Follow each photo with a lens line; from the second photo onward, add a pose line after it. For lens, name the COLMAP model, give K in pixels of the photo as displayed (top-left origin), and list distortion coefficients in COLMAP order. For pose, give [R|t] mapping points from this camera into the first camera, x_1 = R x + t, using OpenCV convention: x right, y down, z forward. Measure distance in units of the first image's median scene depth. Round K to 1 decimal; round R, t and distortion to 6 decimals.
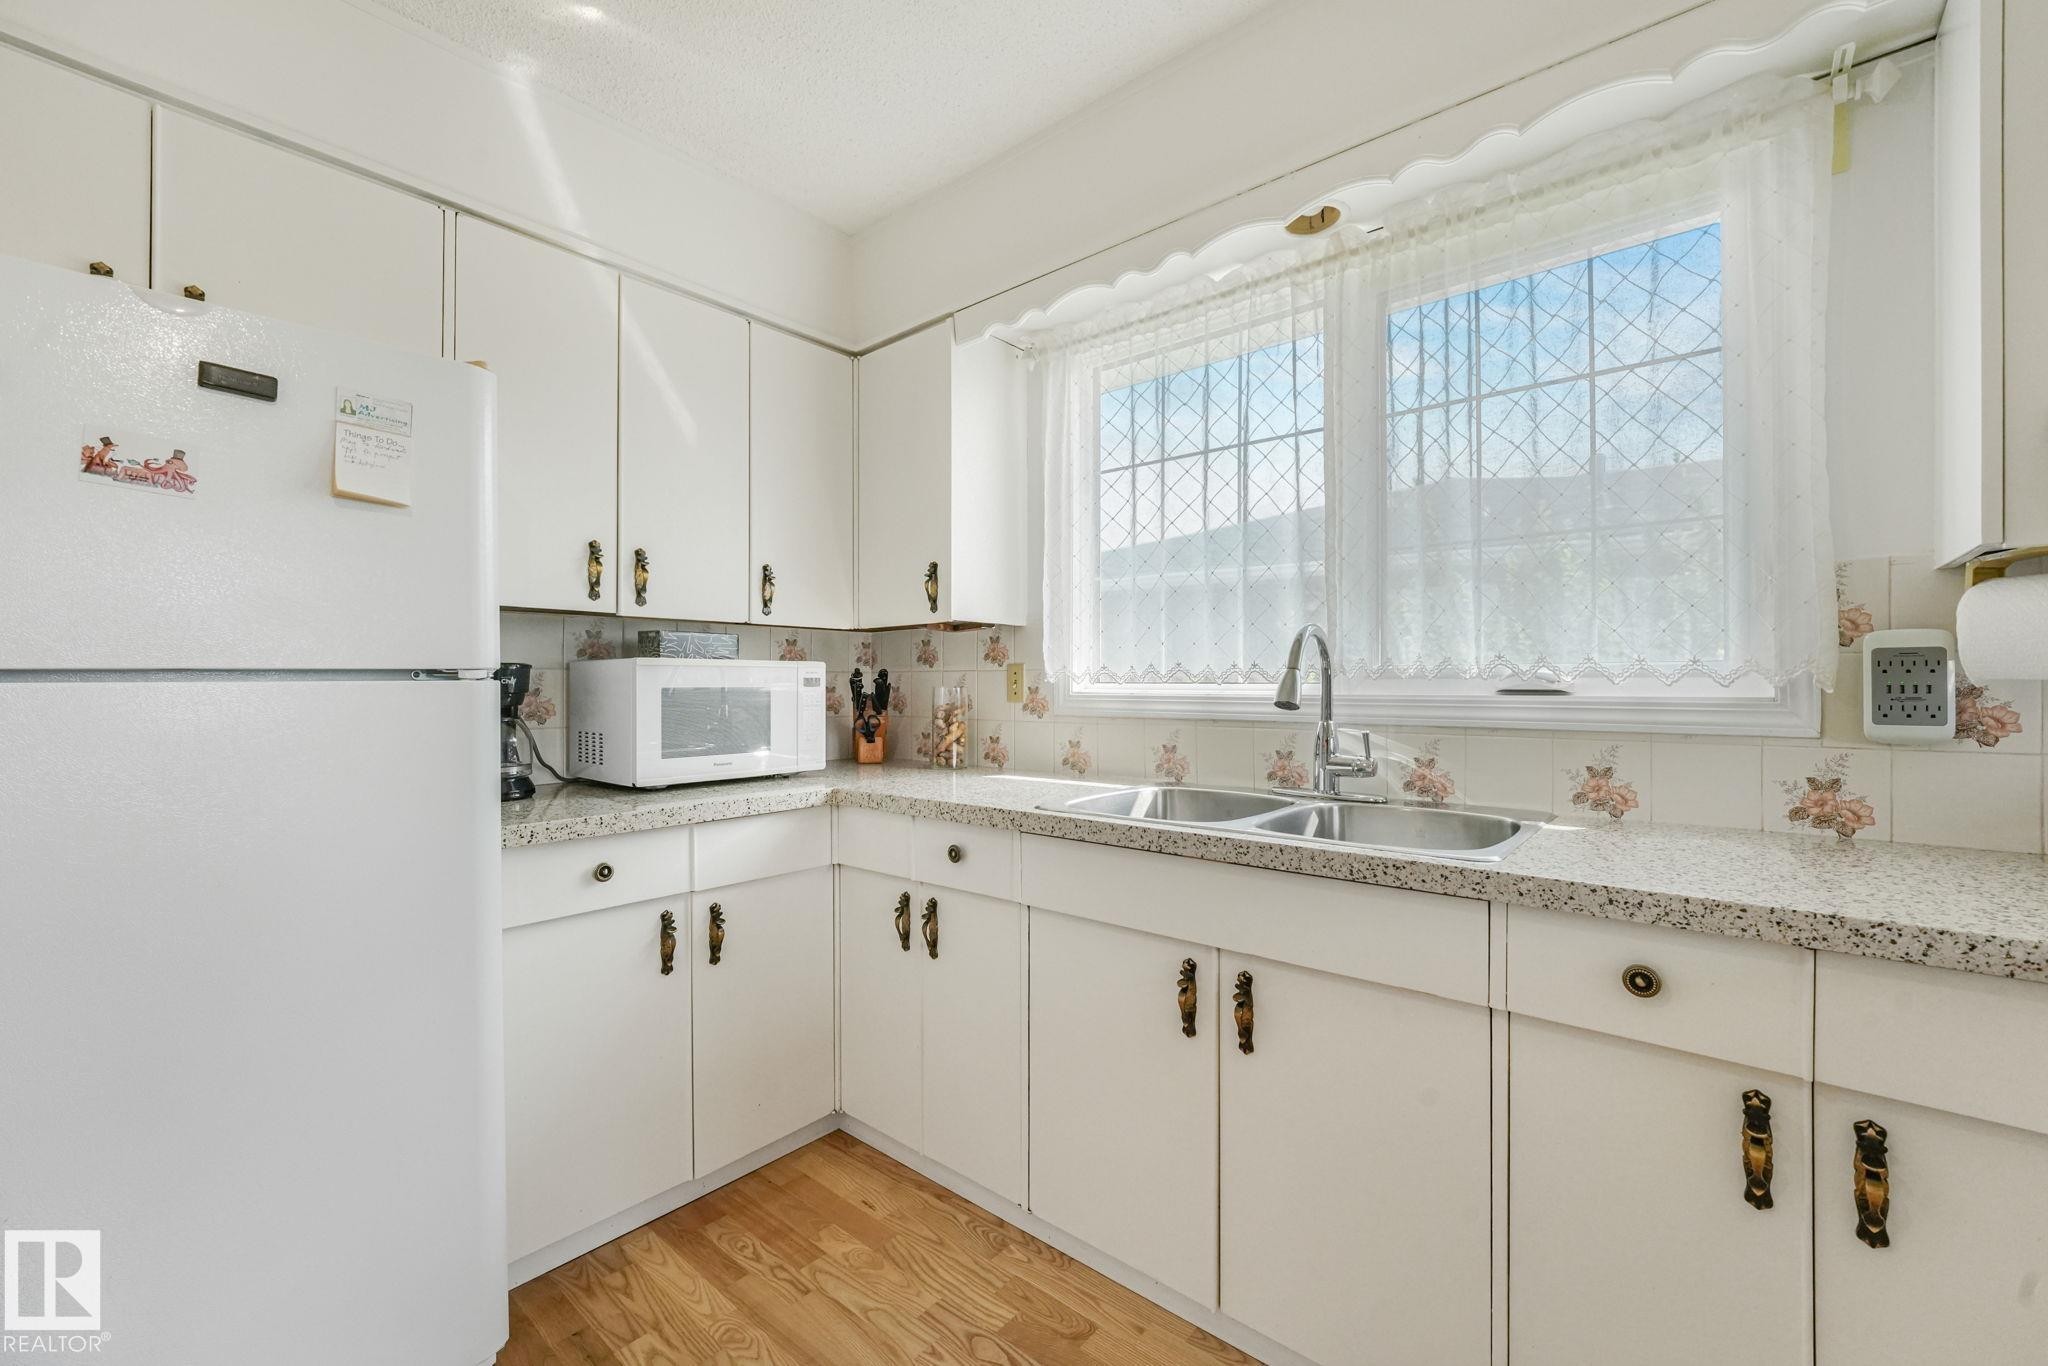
lens RADIAL K [[837.6, 0, 1022.8], [0, 837.6, 680.3], [0, 0, 1]] dist [-0.011170, 0.000094]
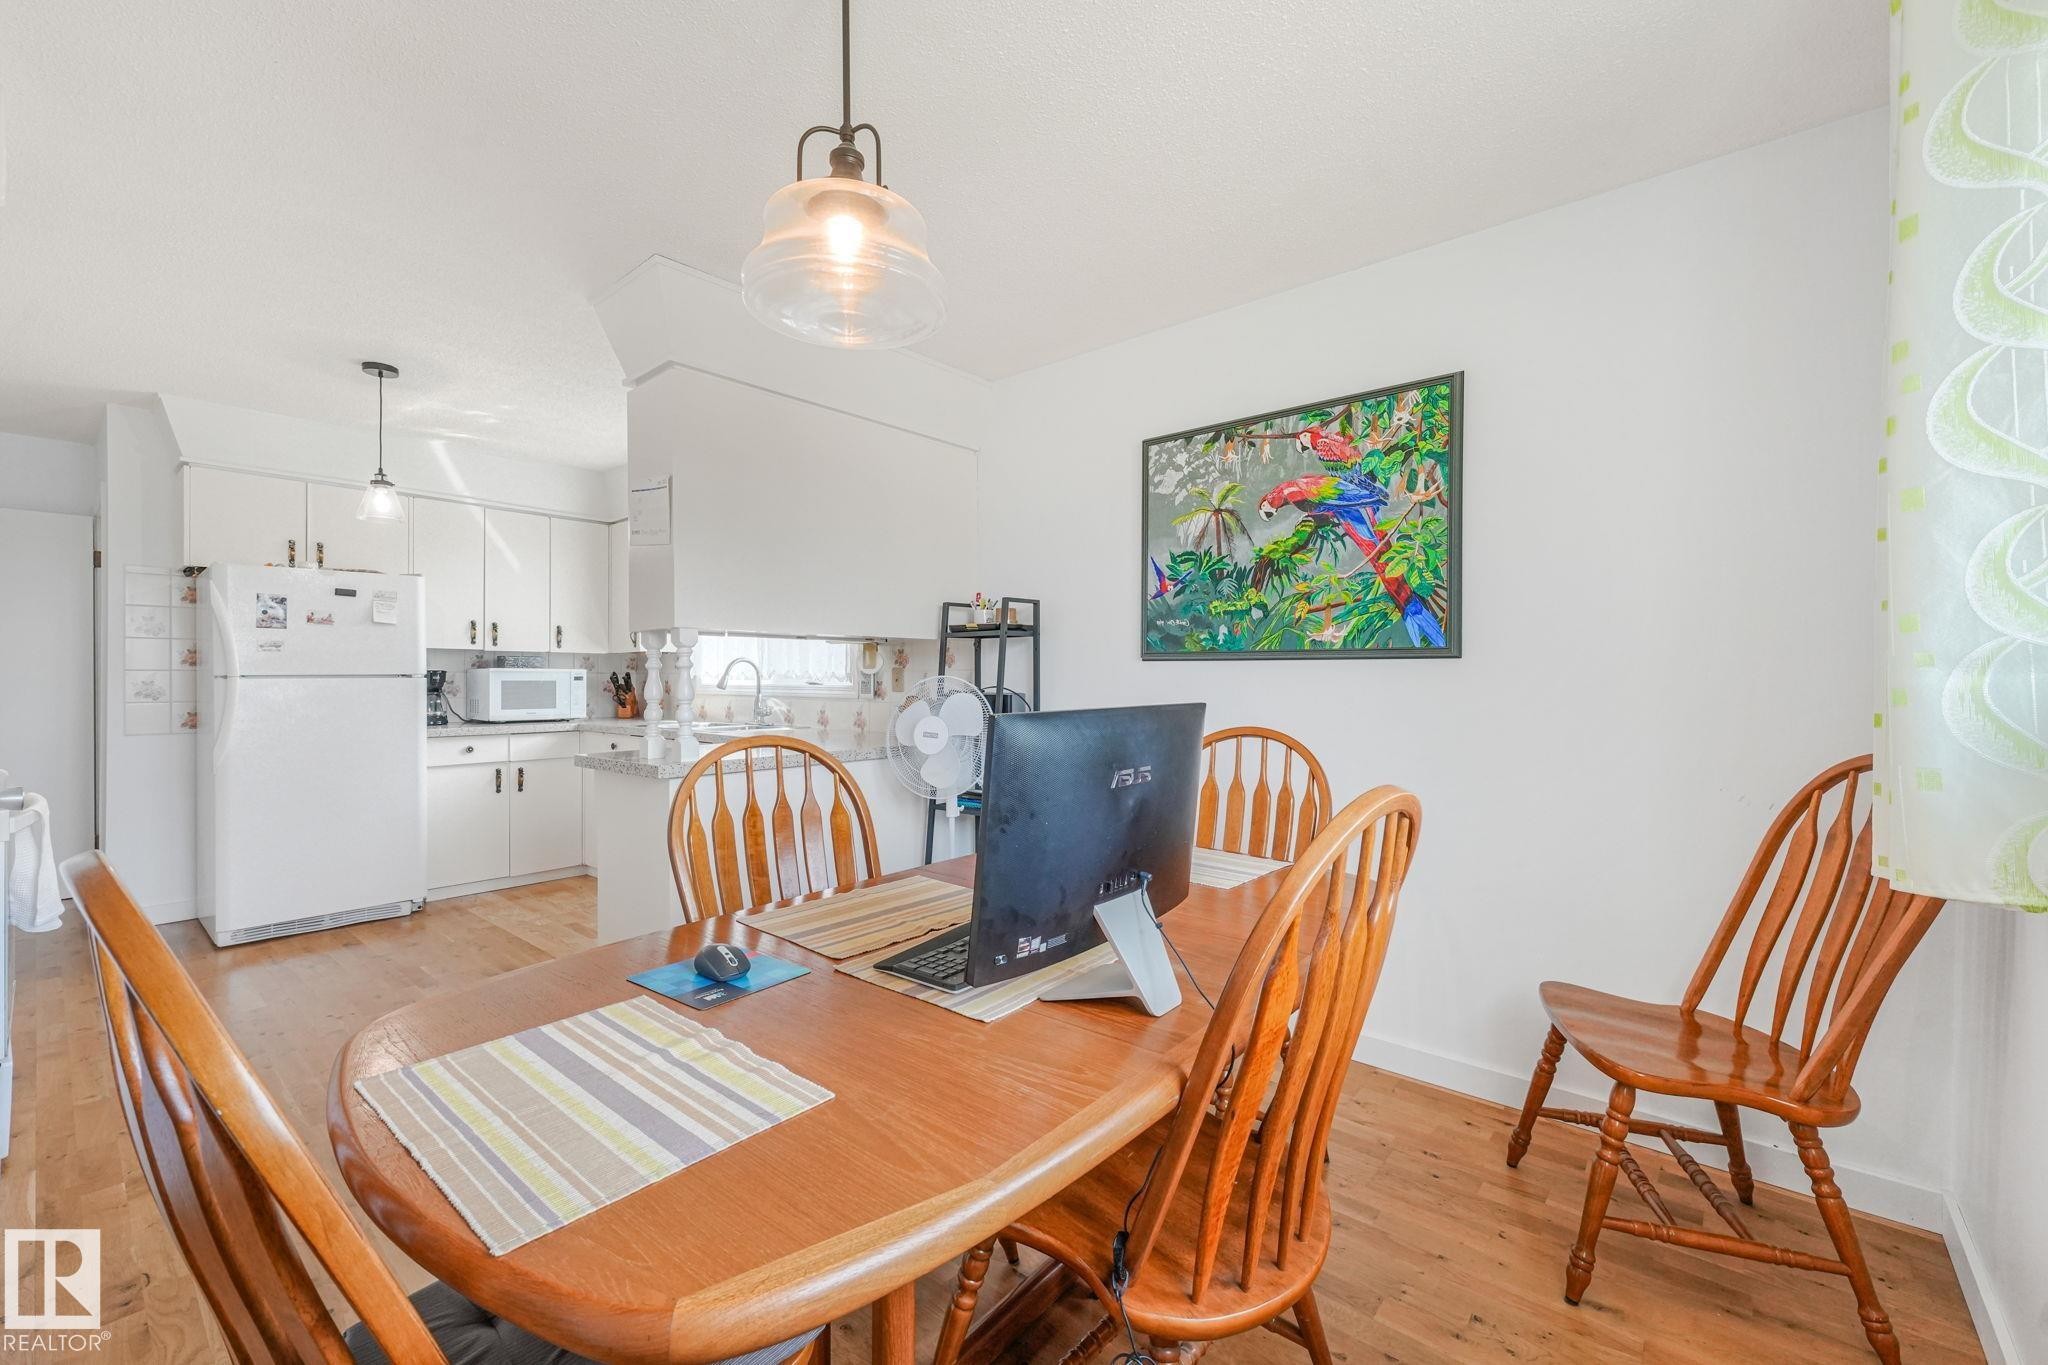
lens RADIAL K [[837.6, 0, 1039.4], [0, 837.6, 681.0], [0, 0, 1]] dist [-0.011170, 0.000094]
pose [[0.999804, 0.004053, 0.019395, 1.180948], [-0.004175, 0.999972, 0.006234, -0.012947], [-0.019369, -0.006314, 0.999792, -1.584284]]
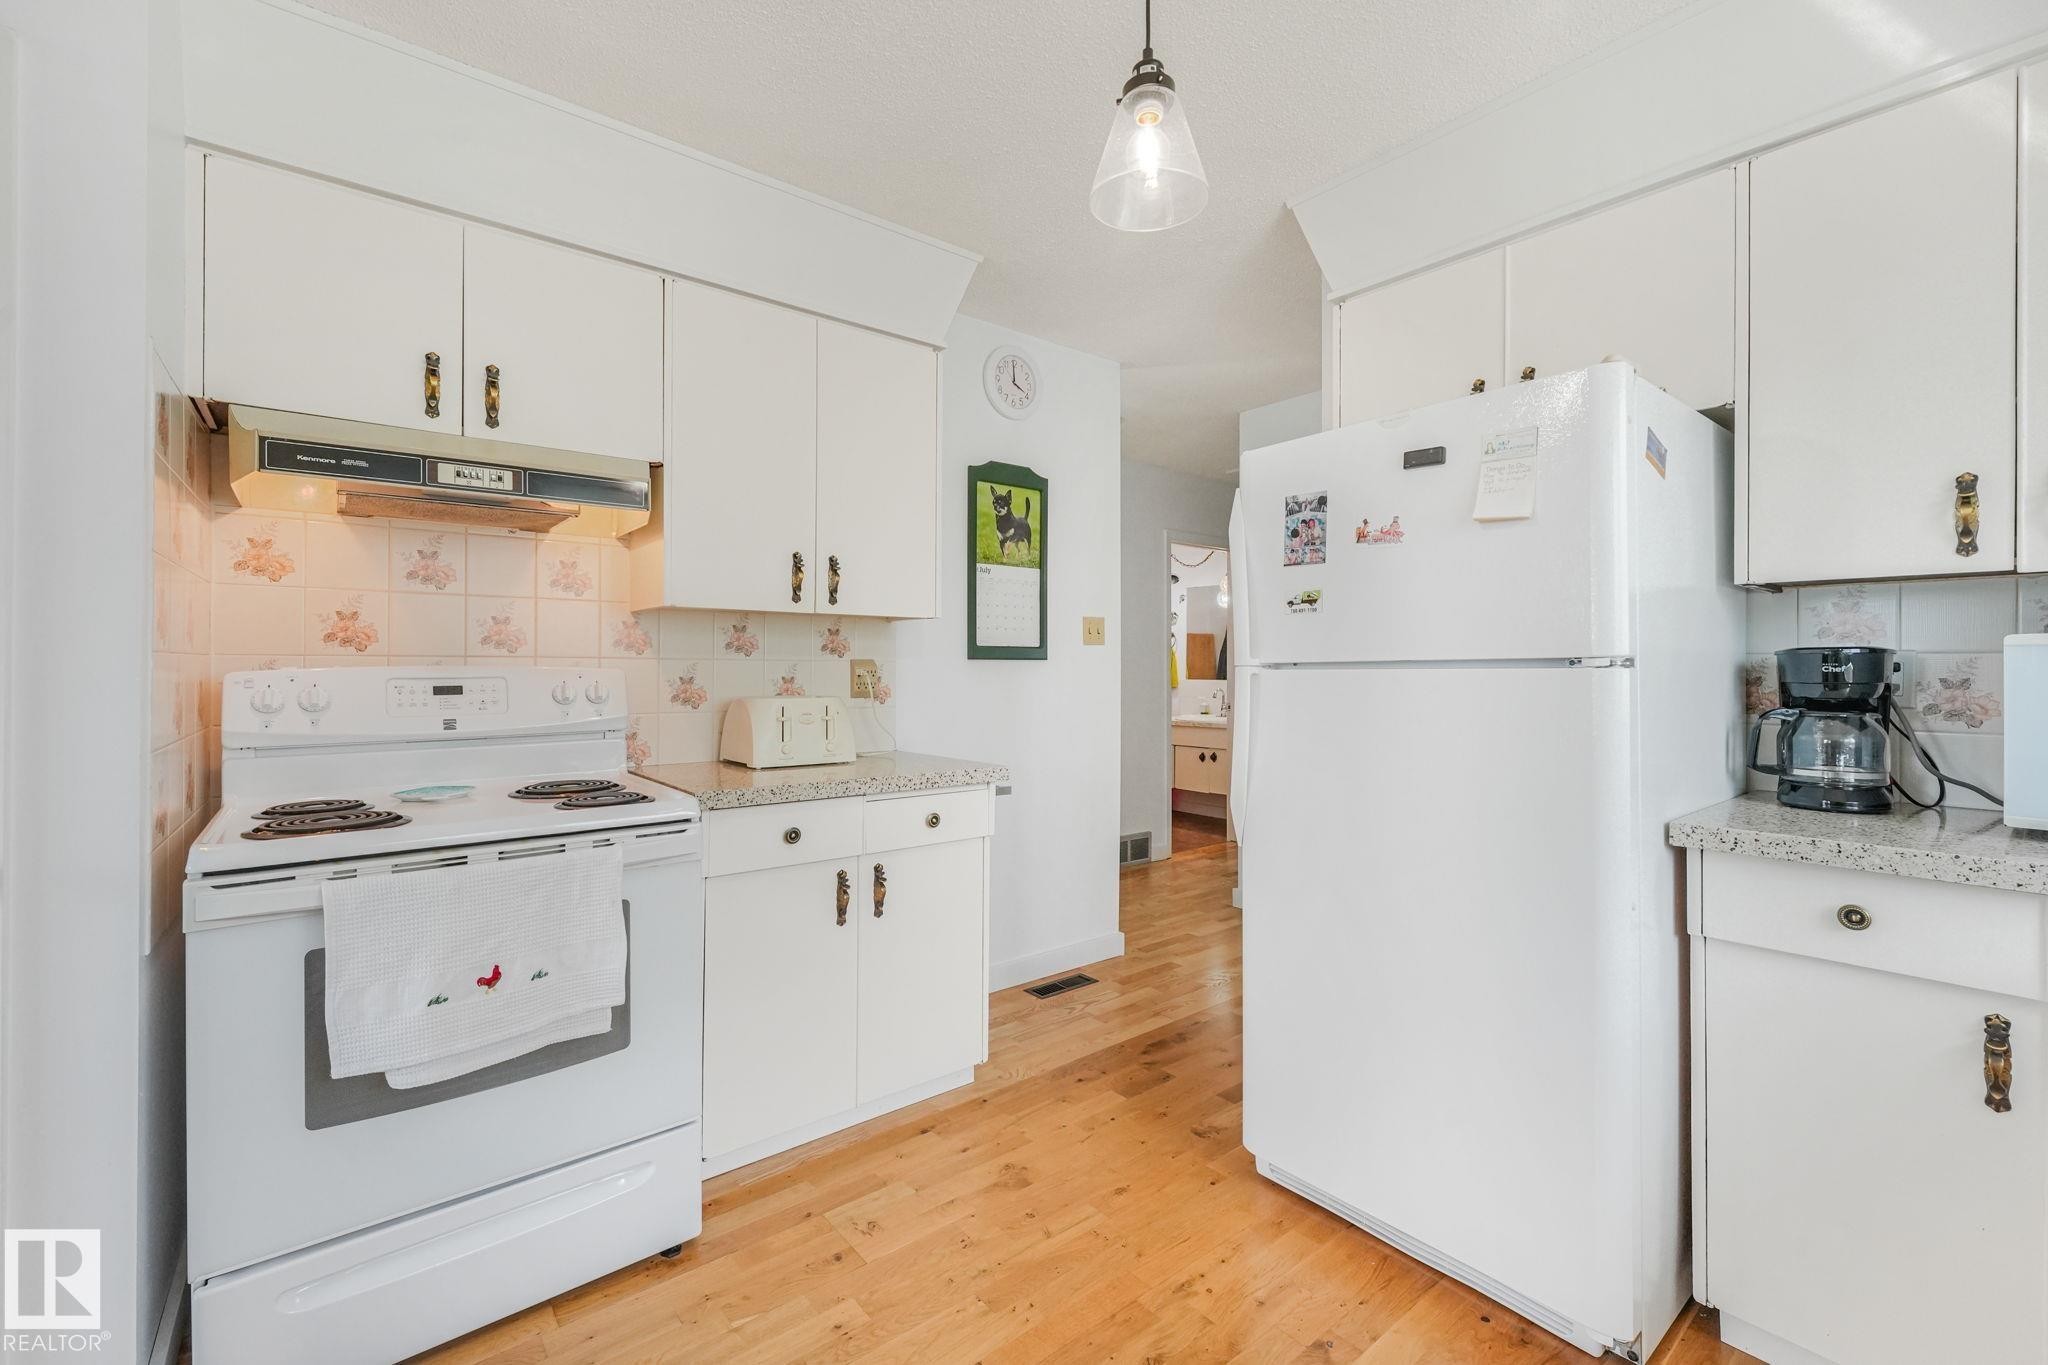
lens RADIAL K [[837.6, 0, 1020.8], [0, 837.6, 669.9], [0, 0, 1]] dist [-0.011170, 0.000094]
pose [[-0.178822, 0.004009, -0.983873, 0.357291], [0.003766, 0.999987, 0.003391, -0.002800], [0.983874, -0.003099, -0.178835, 0.352738]]
